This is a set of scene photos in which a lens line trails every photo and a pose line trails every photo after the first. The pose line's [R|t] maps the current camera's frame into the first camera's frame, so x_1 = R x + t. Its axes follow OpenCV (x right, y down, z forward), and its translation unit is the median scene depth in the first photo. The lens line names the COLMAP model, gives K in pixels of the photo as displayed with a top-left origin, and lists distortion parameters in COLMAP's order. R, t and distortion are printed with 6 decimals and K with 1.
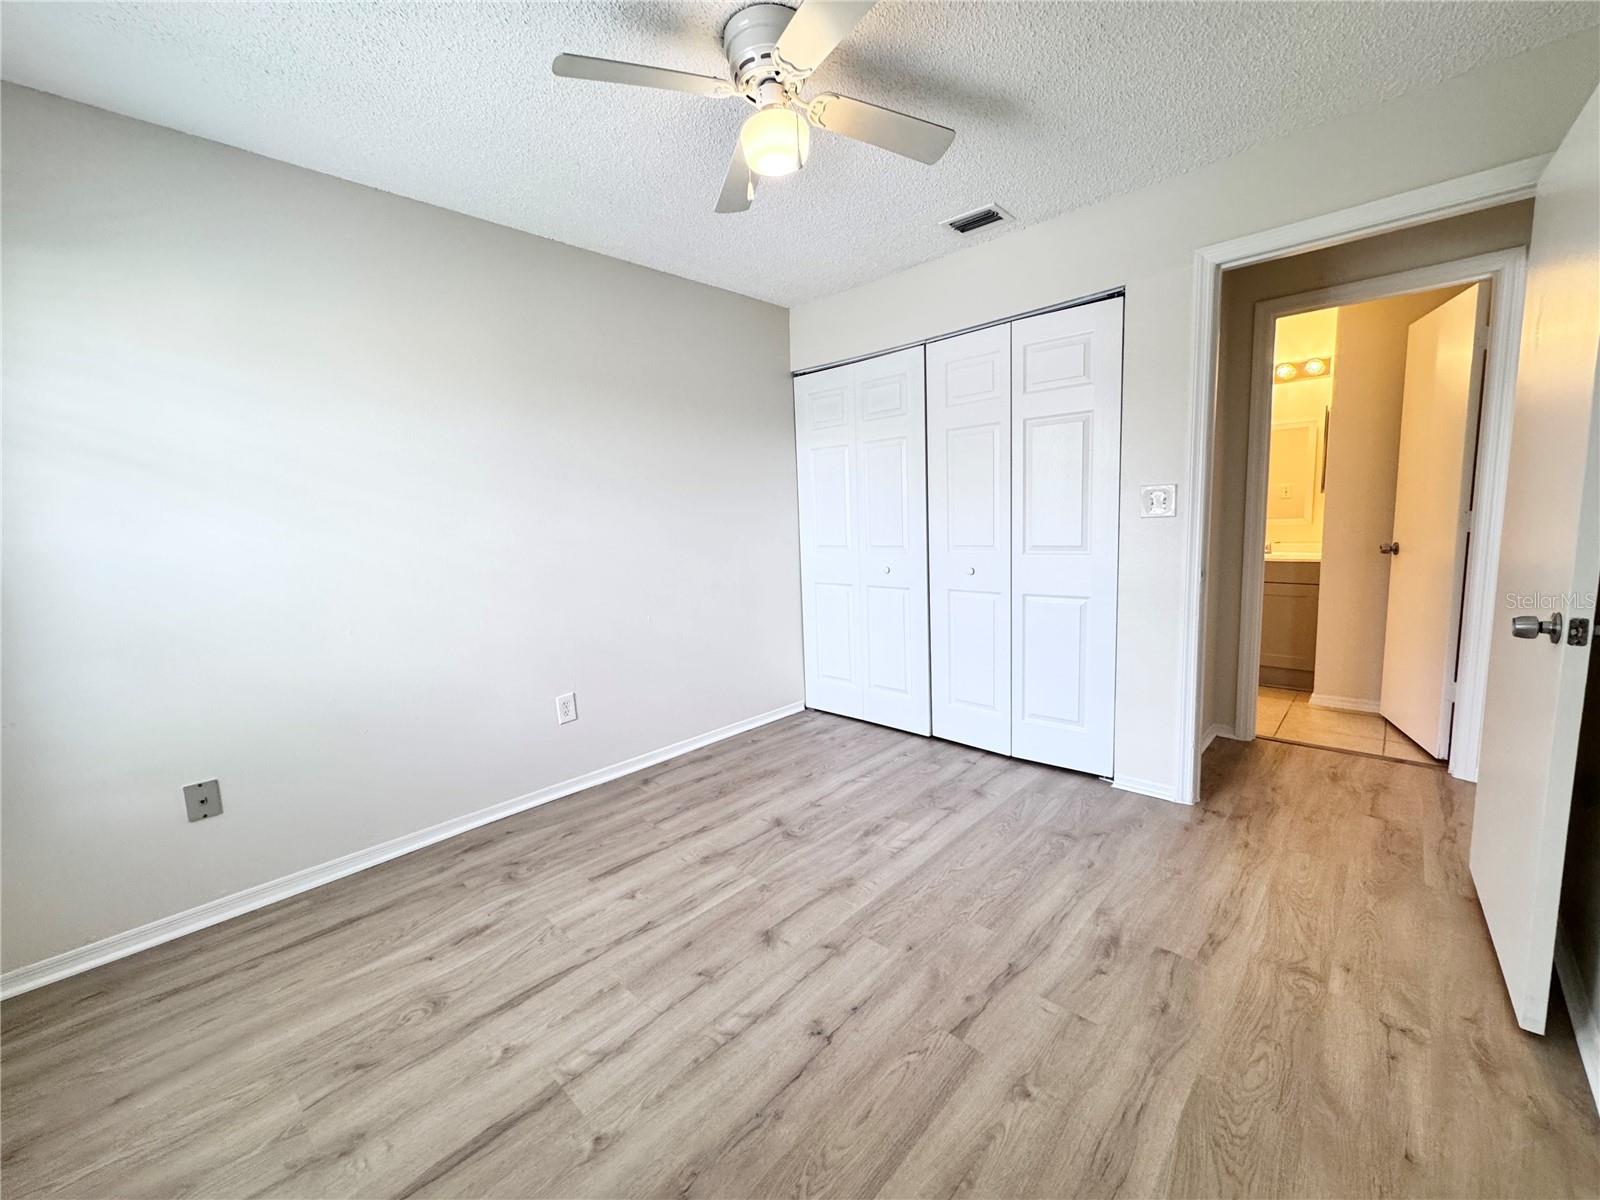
lens RADIAL K [[637.6, 0, 798.6], [0, 637.6, 597.6], [0, 0, 1]] dist [-0.000205, -0.000006]
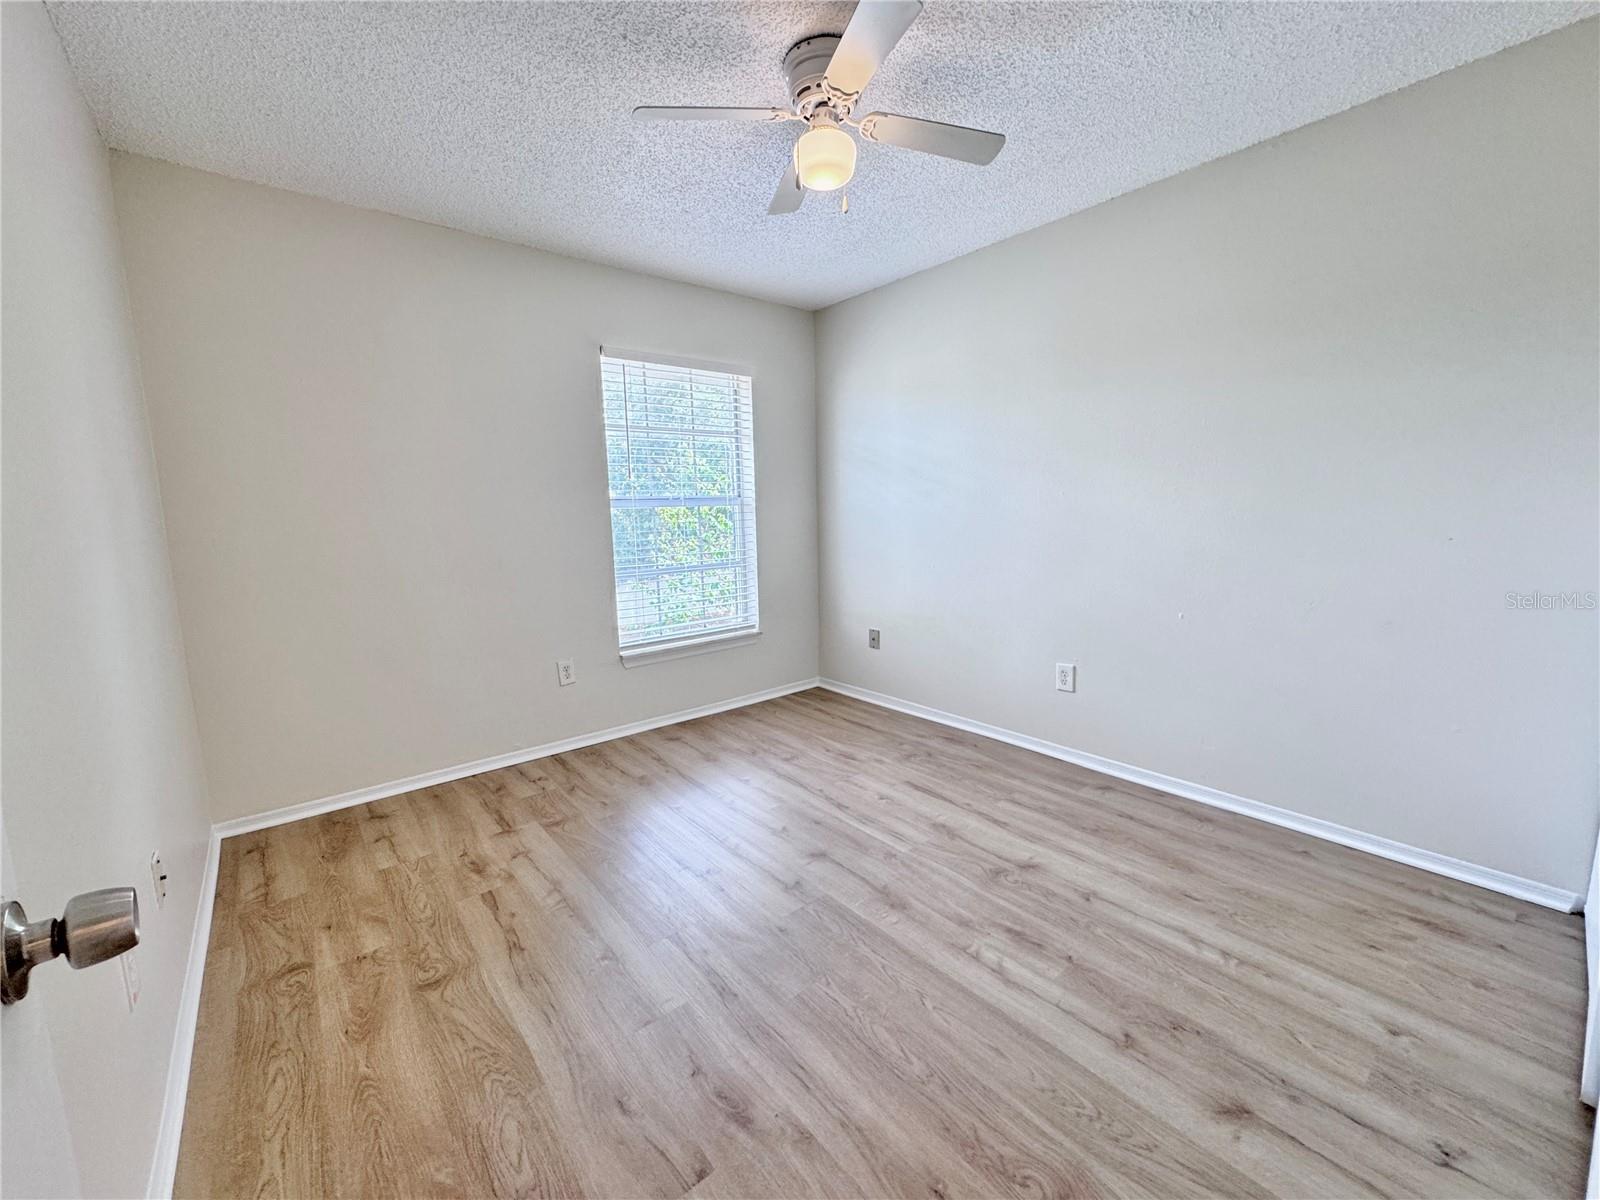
lens RADIAL K [[637.6, 0, 798.6], [0, 637.6, 597.6], [0, 0, 1]] dist [-0.000205, -0.000006]
pose [[-0.118172, 0.180688, -0.976415, 0.797379], [-0.100389, 0.976093, 0.192779, -0.128019], [0.987906, 0.120802, -0.097208, 0.786385]]
